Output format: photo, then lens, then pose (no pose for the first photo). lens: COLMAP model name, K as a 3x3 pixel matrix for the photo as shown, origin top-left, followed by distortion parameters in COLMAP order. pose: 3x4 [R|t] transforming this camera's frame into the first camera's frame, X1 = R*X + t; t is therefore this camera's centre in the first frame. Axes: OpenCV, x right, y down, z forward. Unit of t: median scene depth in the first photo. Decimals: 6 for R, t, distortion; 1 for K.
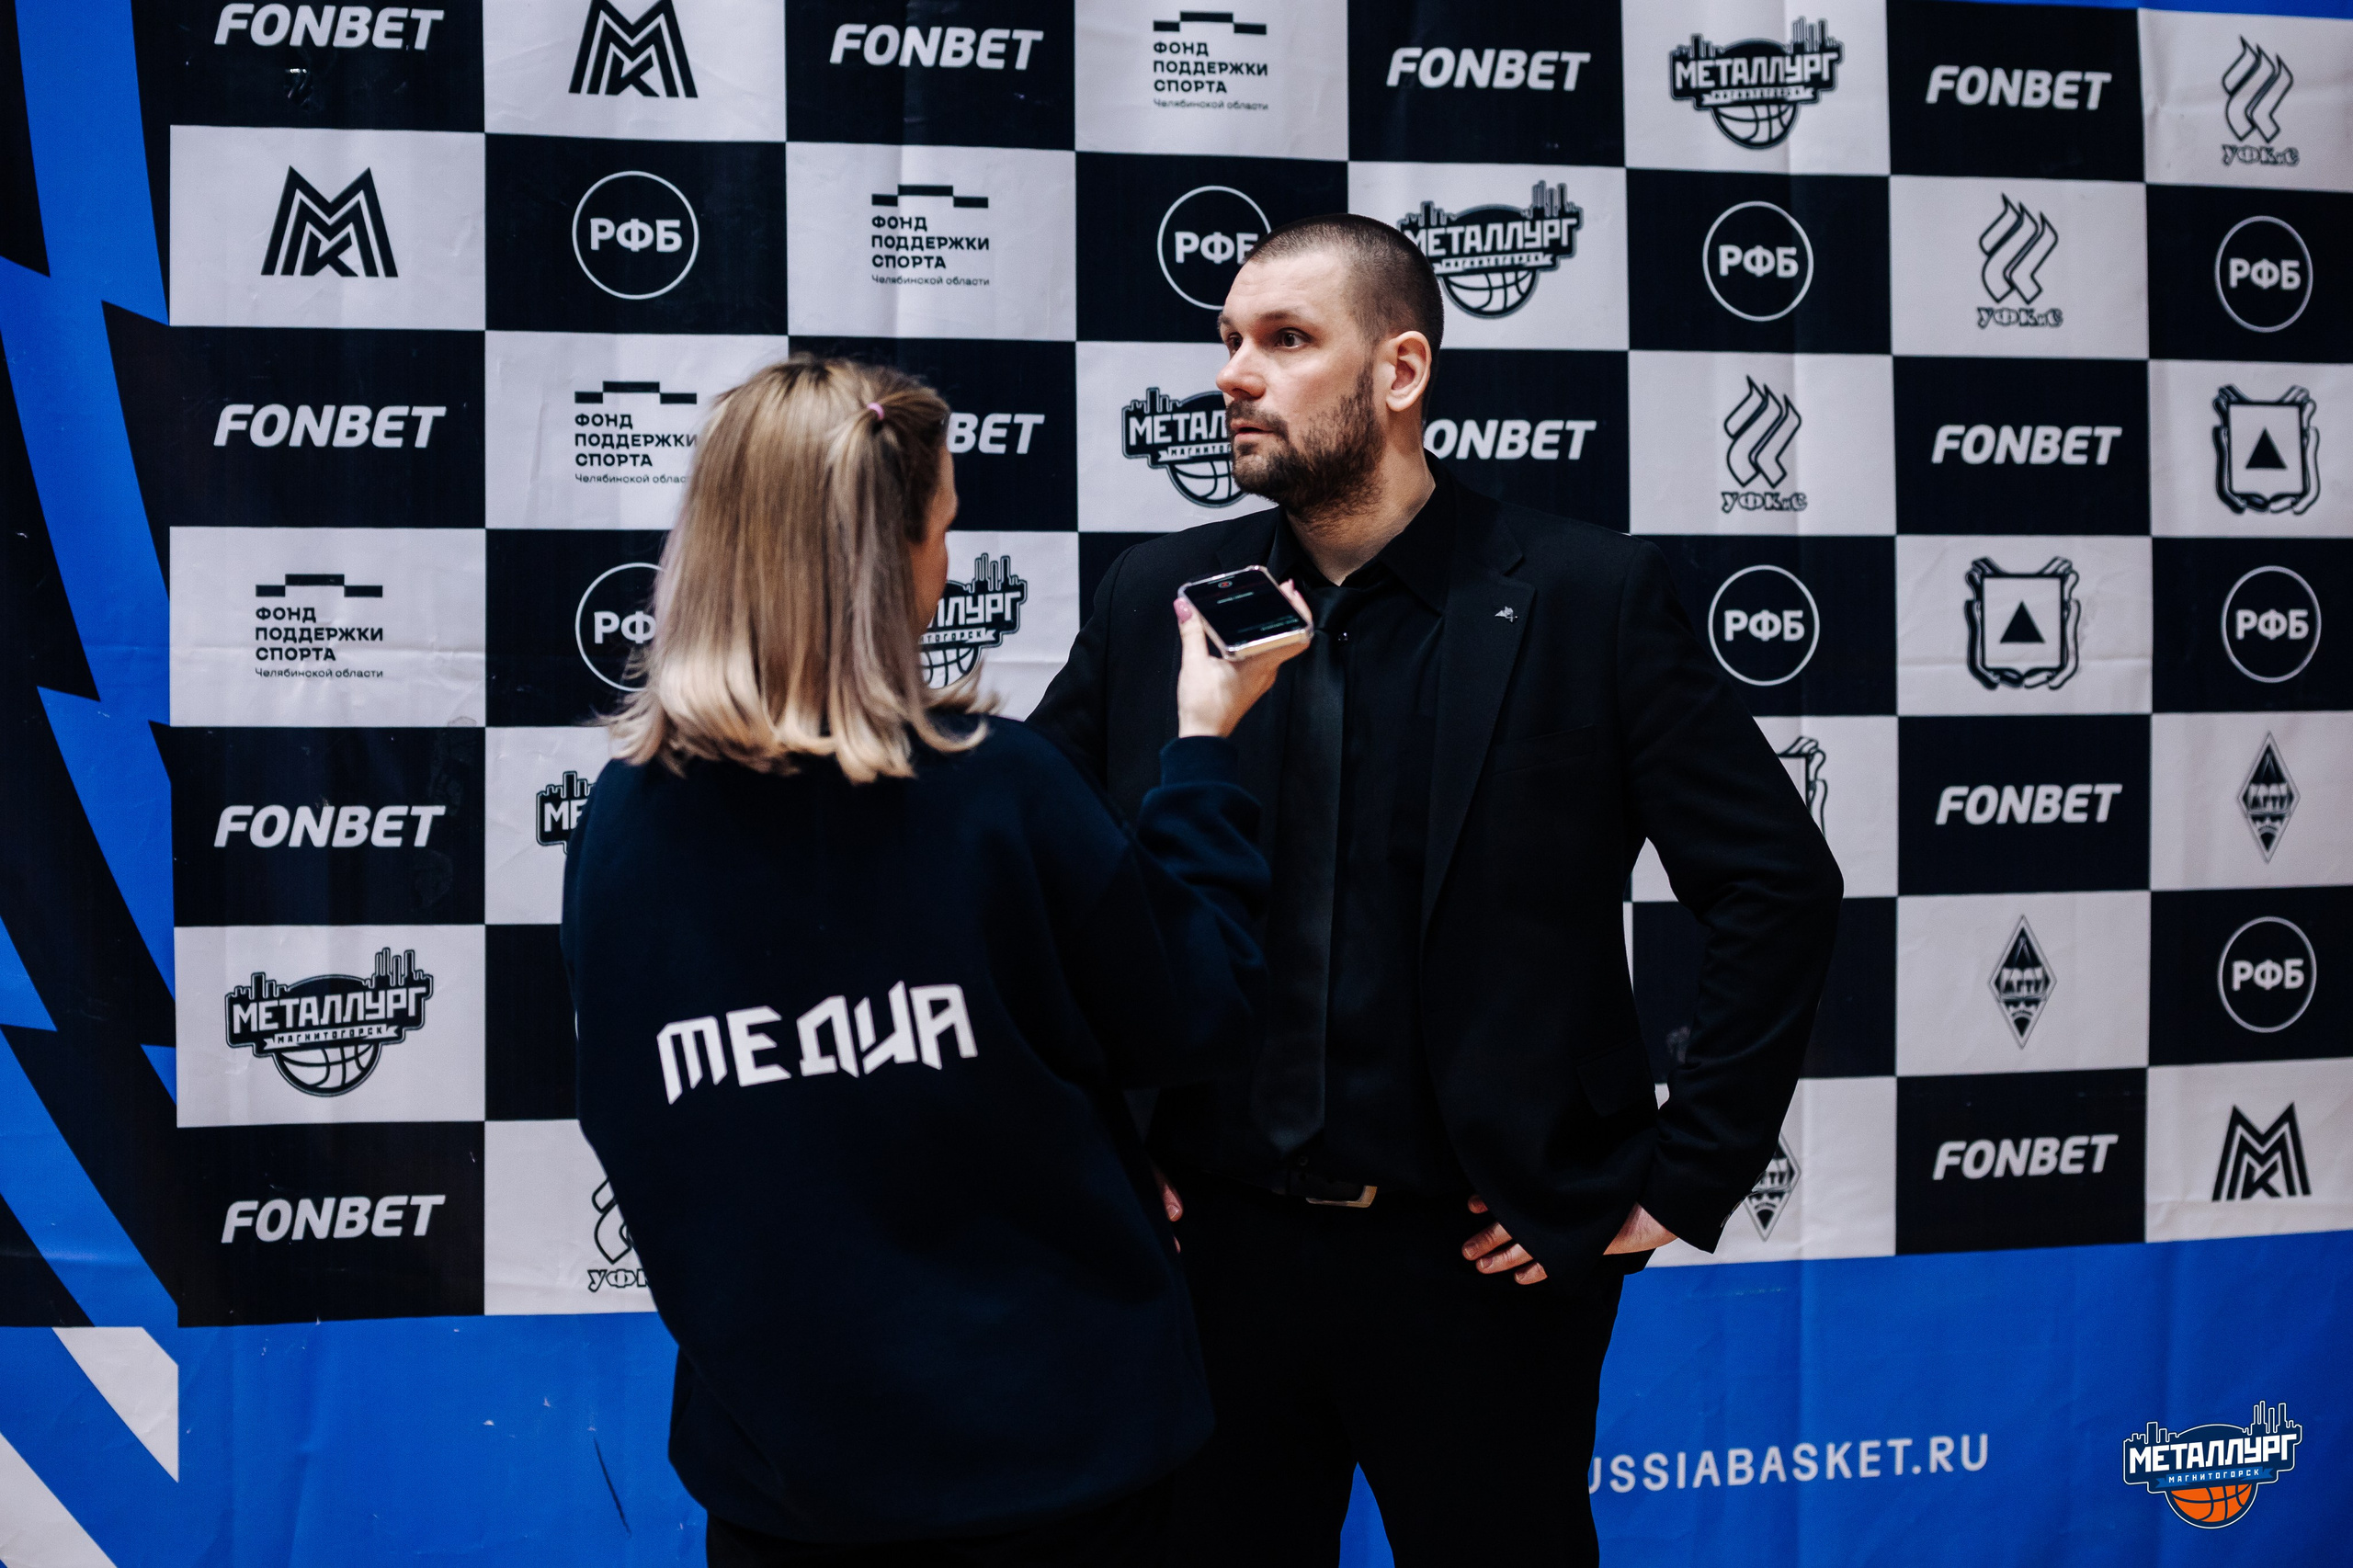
lens RADIAL K [[4904.6, 0, 1180.0], [0, 4904.6, 726.3], [0, 0, 1]] dist [-0.073351, 0.275892]
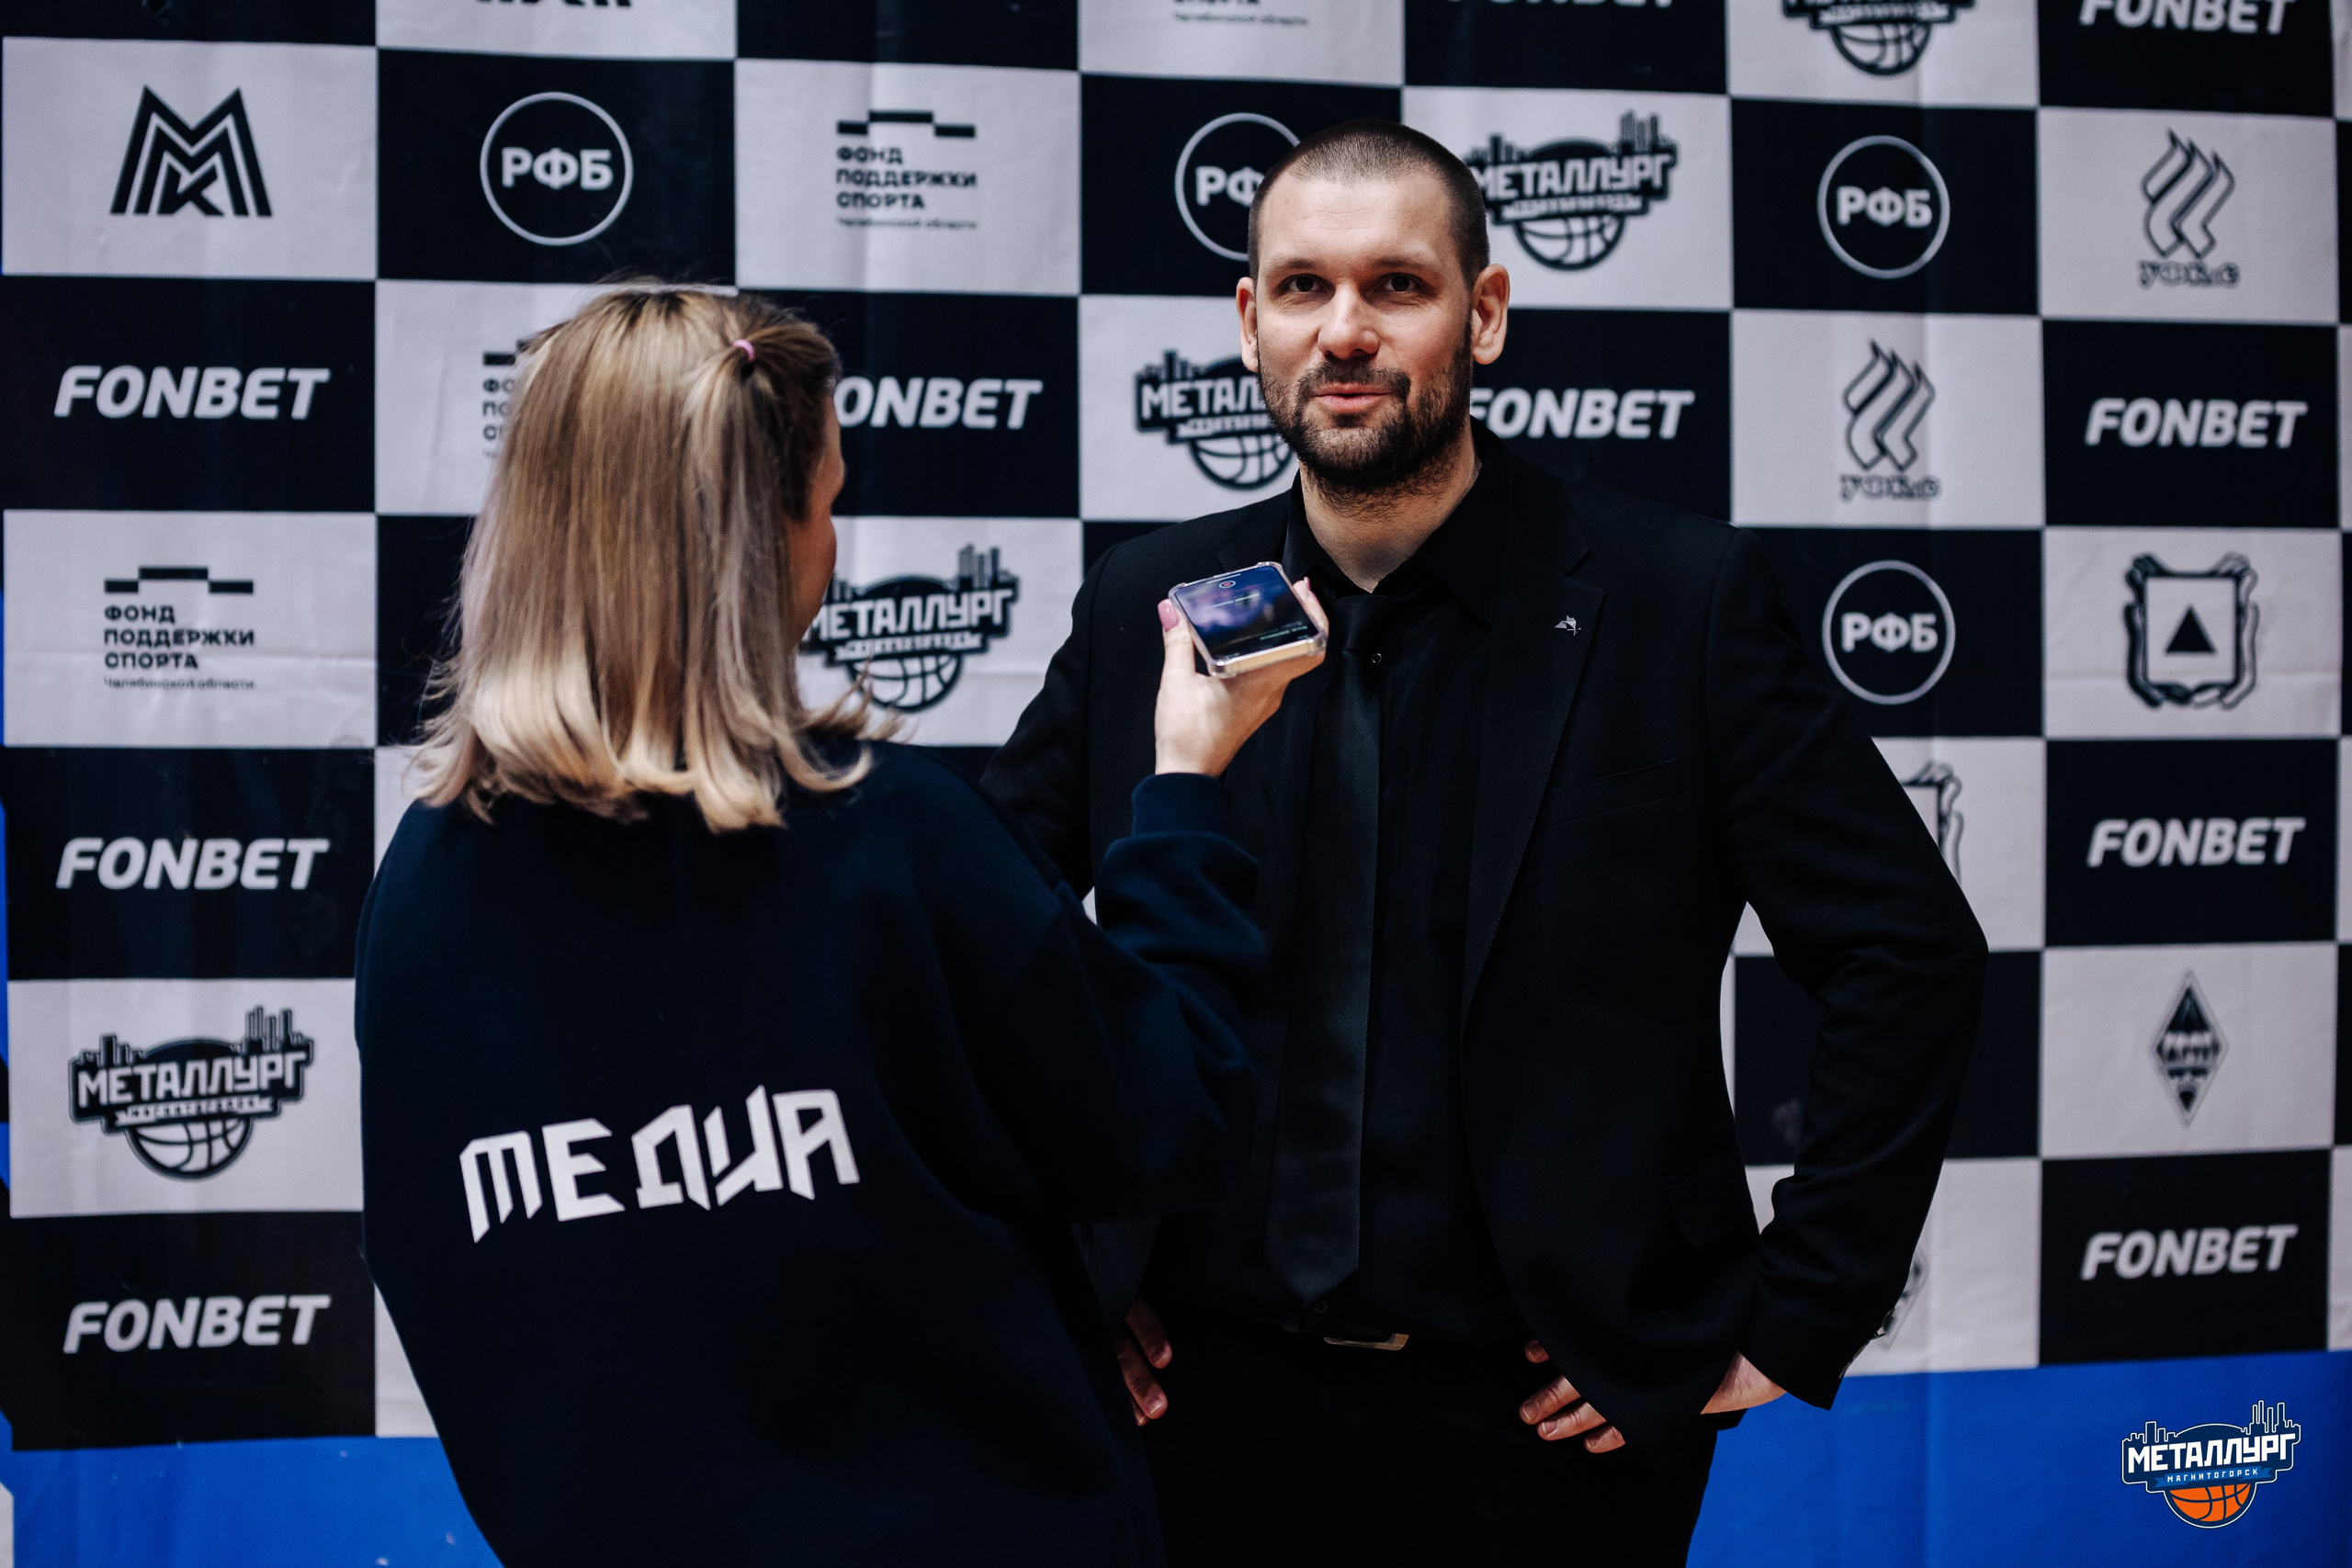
lens RADIAL K [[4680.2, 0, 1166.4], [0, 4680.2, 785.0], [0, 0, 1]] dist [-0.135652, 0.420450]
pose [[0.999392, 0.003877, -0.034656, 0.023027], [-0.003490, 0.999931, 0.011208, -0.002823], [0.034697, -0.011080, 0.999336, 0.195236]]
